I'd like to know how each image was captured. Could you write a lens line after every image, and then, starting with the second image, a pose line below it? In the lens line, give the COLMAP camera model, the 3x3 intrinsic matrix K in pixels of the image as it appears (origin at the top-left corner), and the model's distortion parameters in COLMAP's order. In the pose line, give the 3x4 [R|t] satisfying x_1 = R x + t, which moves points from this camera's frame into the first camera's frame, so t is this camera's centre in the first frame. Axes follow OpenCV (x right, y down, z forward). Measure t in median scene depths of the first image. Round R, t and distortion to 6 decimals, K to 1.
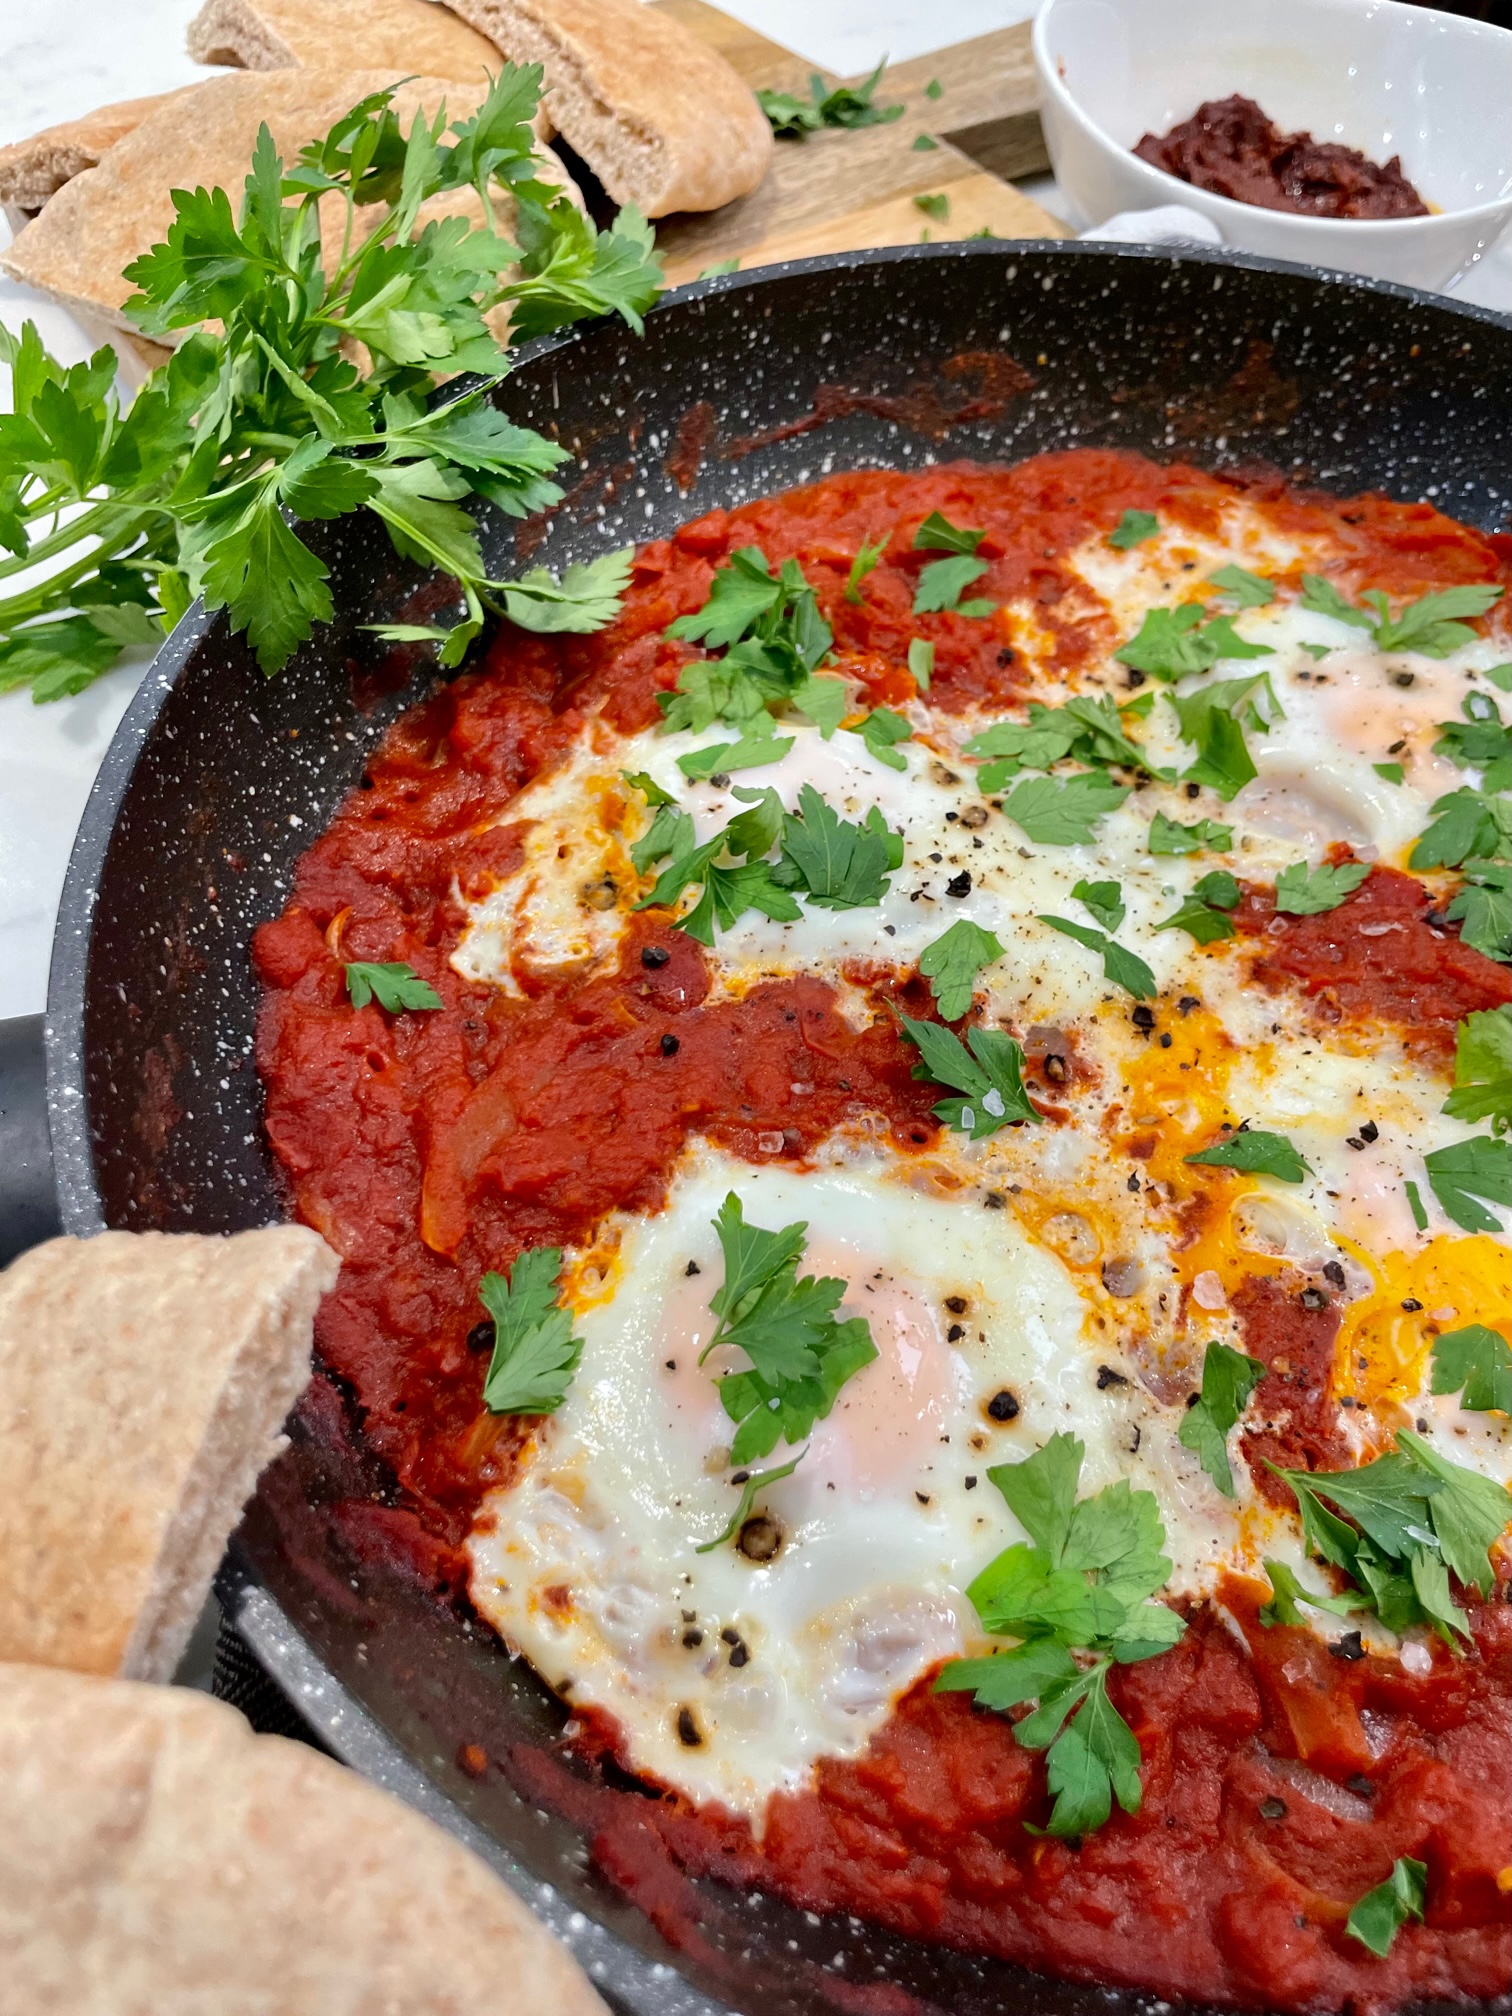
lens RADIAL K [[1535.8, 0, 774.3], [0, 1535.8, 1020.1], [0, 0, 1]] dist [0.074532, -0.134655]
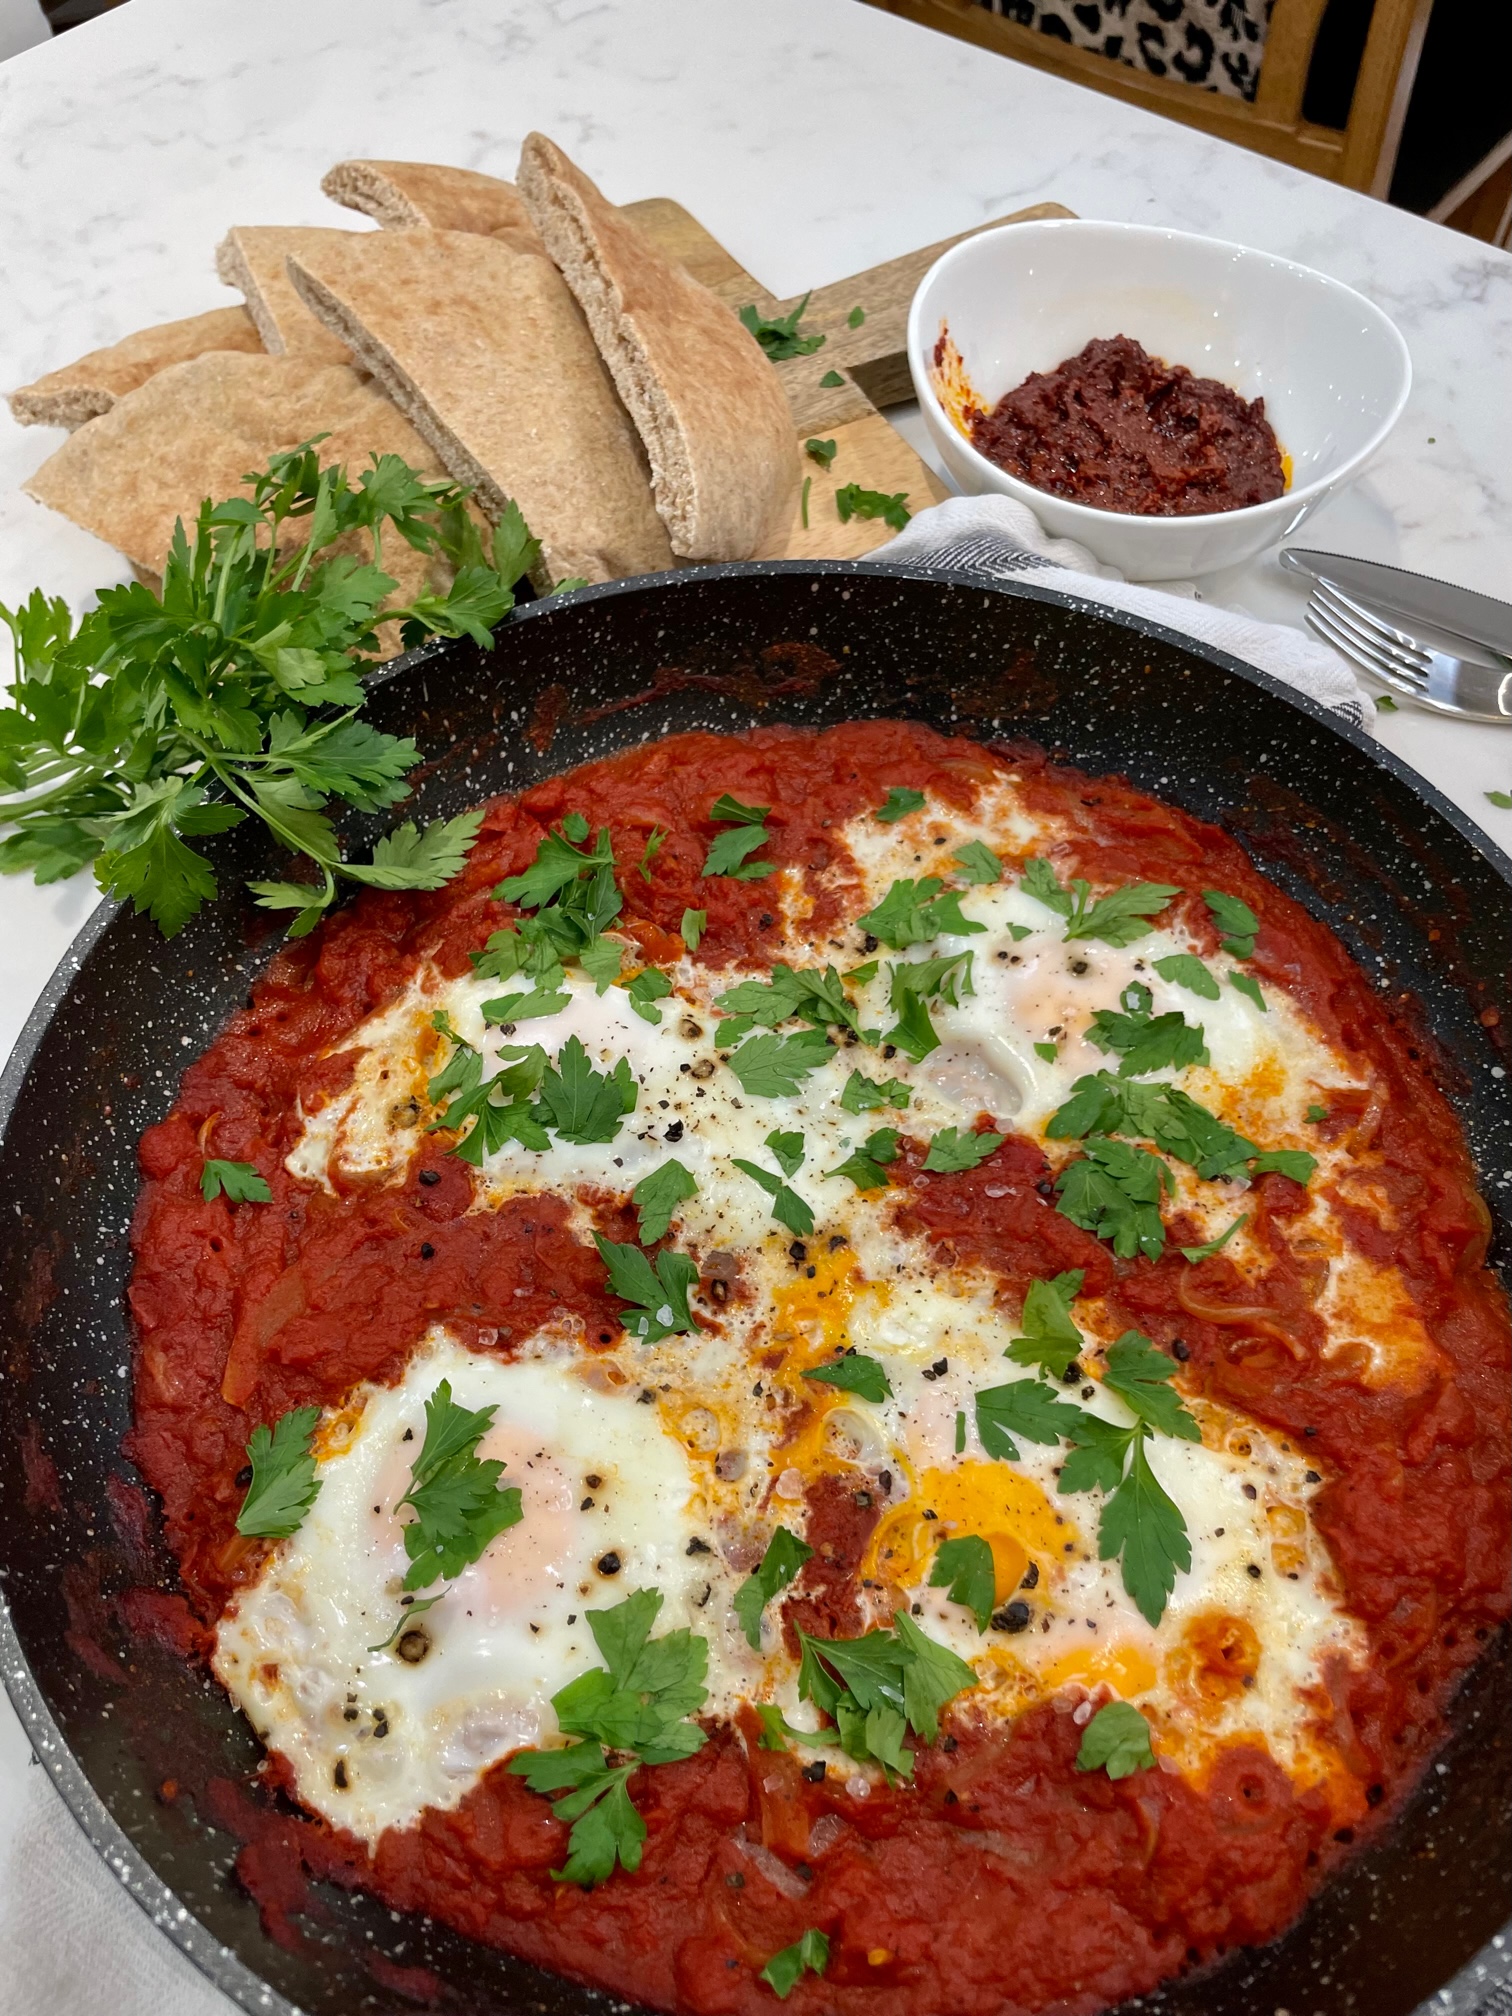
lens RADIAL K [[1516.9, 0, 756.0], [0, 1516.9, 1008.0], [0, 0, 1]] dist [0.077847, -0.137369]
pose [[0.992629, 0.075203, -0.095042, 0.309924], [-0.069816, 0.995826, 0.058789, -0.278397], [0.099066, -0.051720, 0.993736, -0.265089]]
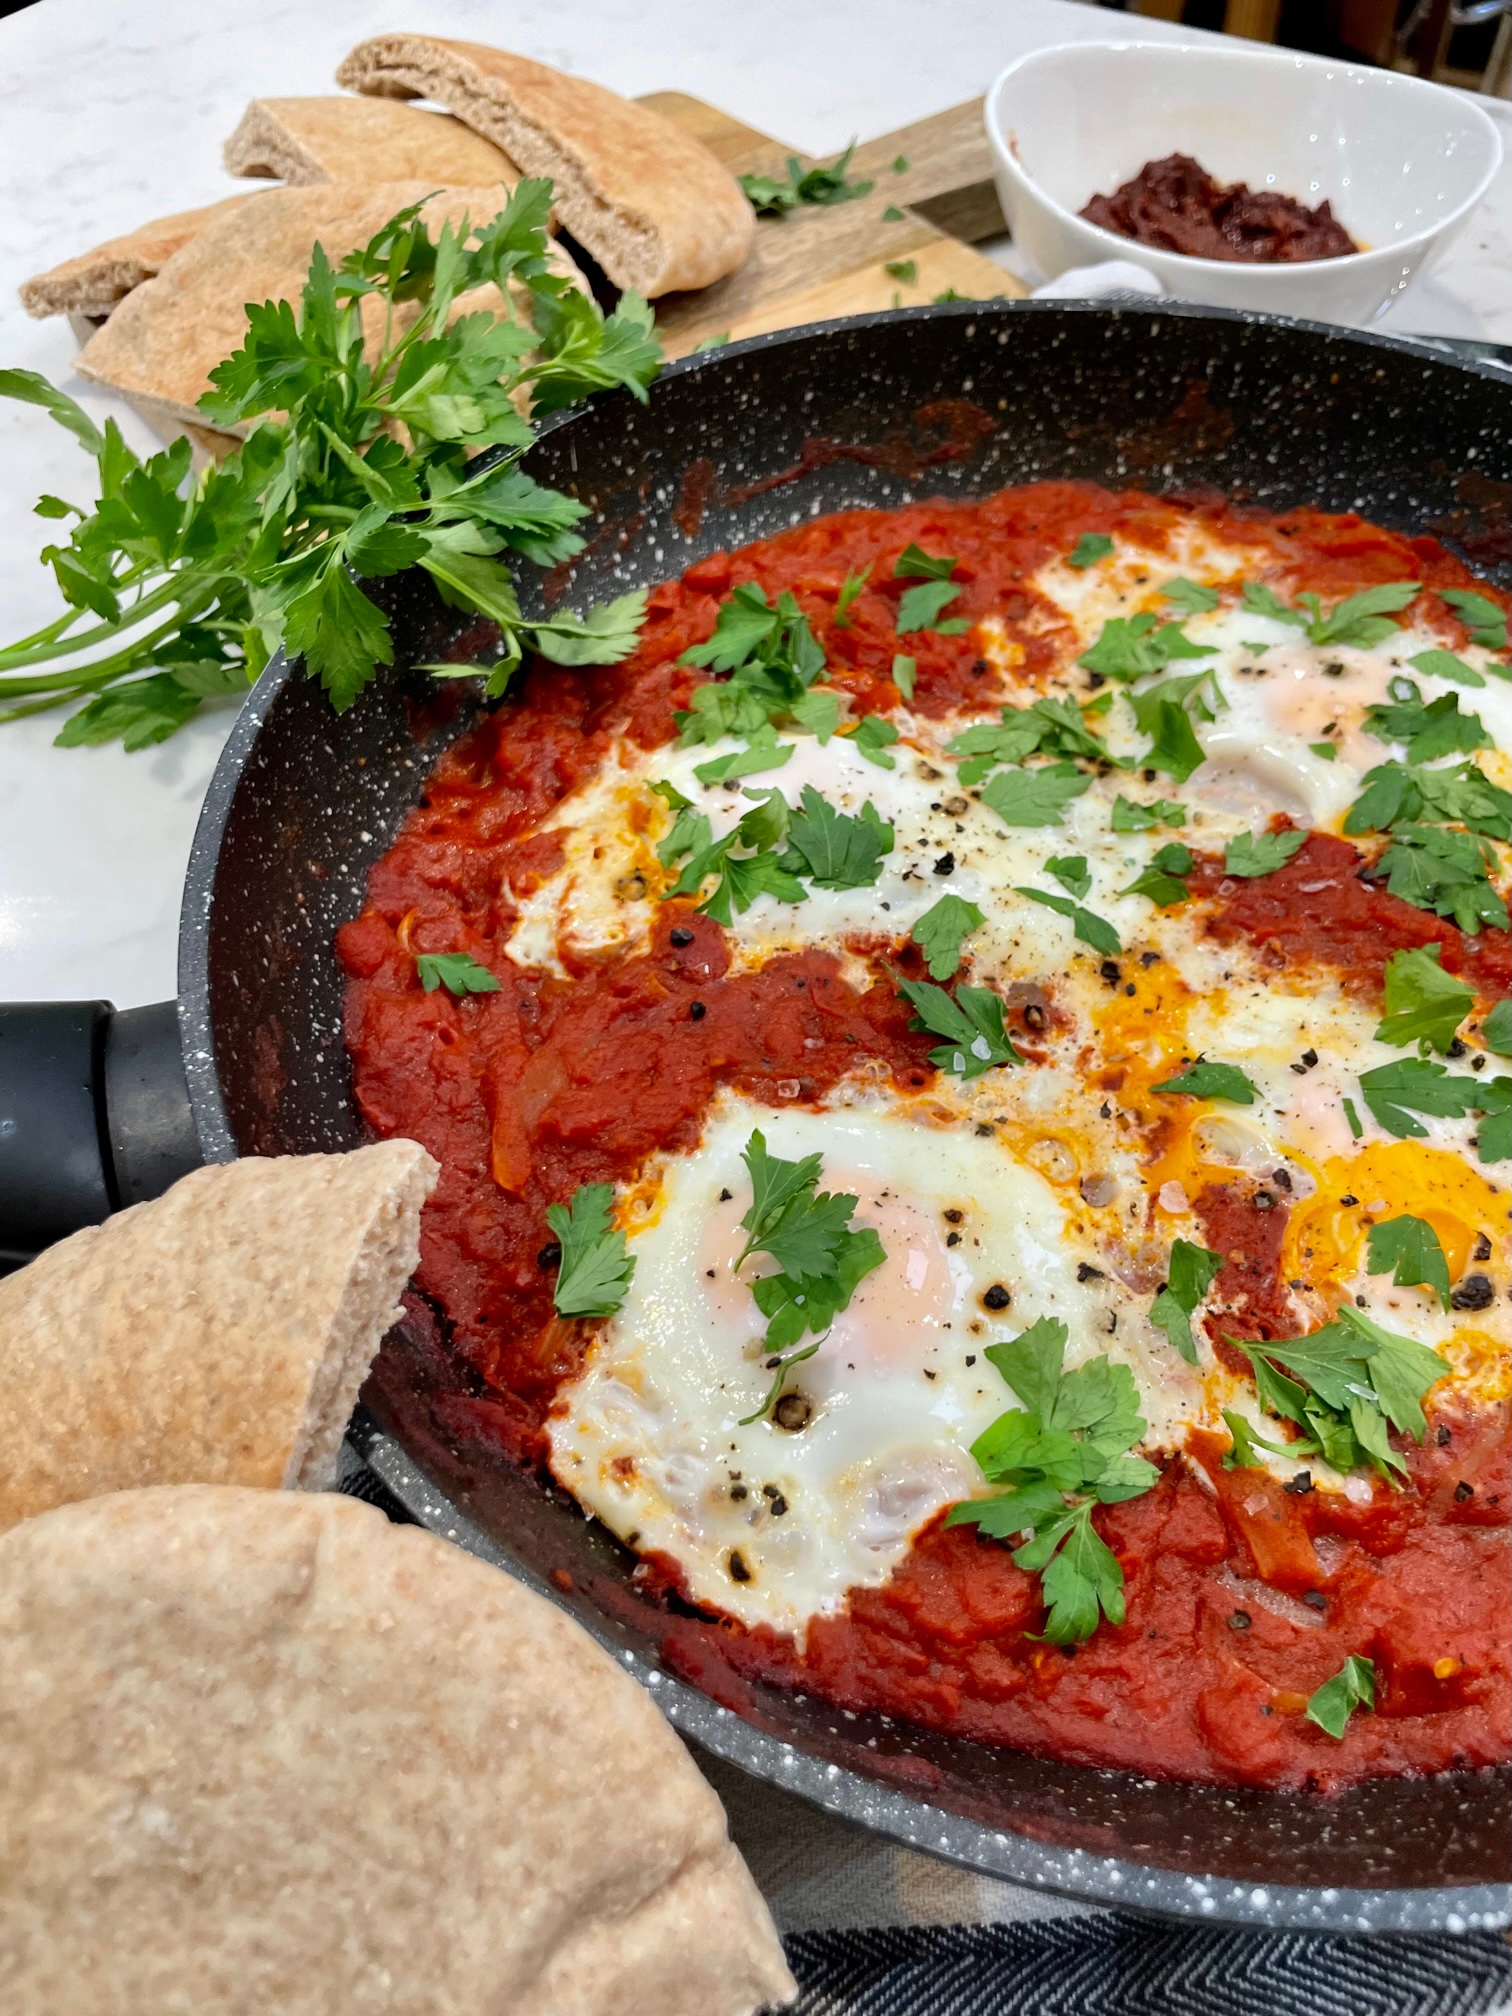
lens RADIAL K [[1532.2, 0, 763.8], [0, 1532.2, 1013.0], [0, 0, 1]] dist [0.083587, -0.162458]
pose [[0.998759, -0.044734, -0.021910, 0.006385], [0.044050, 0.998555, -0.030766, 0.053029], [0.023255, 0.029763, 0.999286, -0.144178]]
